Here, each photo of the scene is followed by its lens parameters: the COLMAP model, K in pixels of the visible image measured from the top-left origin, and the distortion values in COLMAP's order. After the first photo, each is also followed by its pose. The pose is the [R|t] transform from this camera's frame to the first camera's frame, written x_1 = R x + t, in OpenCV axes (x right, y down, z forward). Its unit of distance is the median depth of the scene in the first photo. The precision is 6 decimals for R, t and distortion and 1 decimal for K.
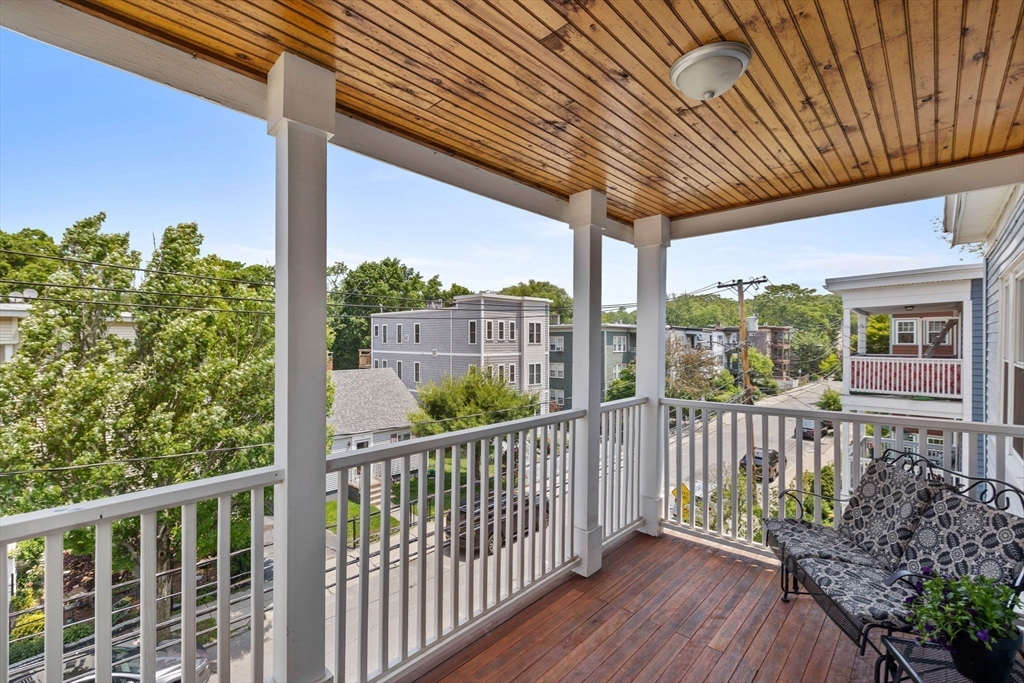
lens RADIAL K [[443.8, 0, 512.0], [0, 443.8, 341.5], [0, 0, 1]] dist [-0.000158, -0.000364]
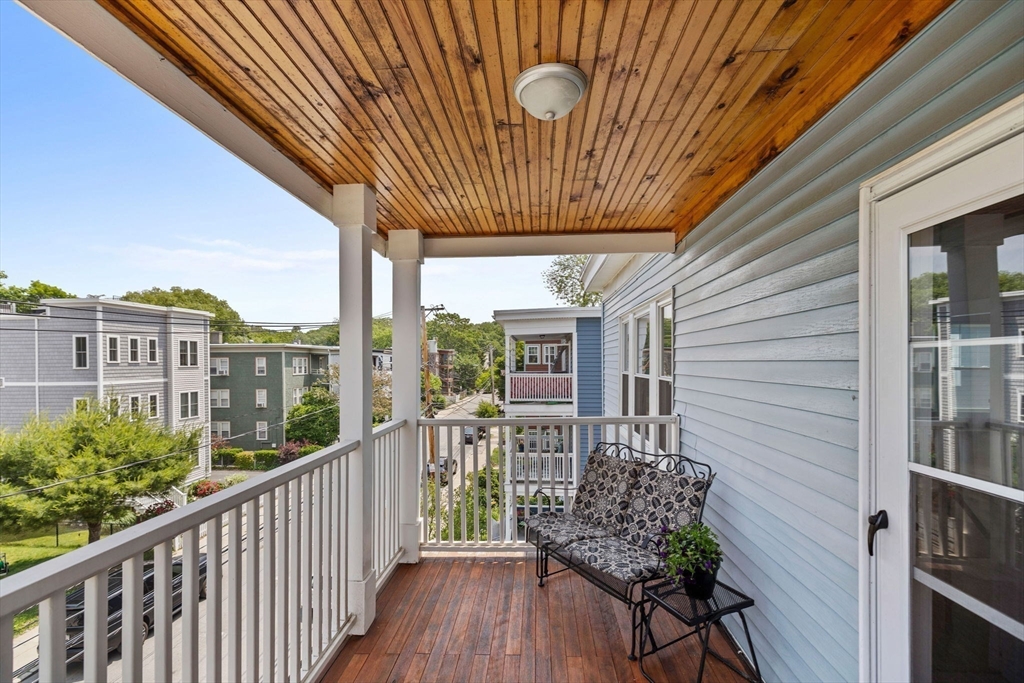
lens RADIAL K [[441.7, 0, 511.8], [0, 441.7, 365.1], [0, 0, 1]] dist [0.000716, 0.000034]
pose [[0.764505, -0.009948, 0.644540, -0.129173], [0.007020, 0.999950, 0.007106, 0.003725], [-0.644579, -0.000908, 0.764537, 0.130007]]
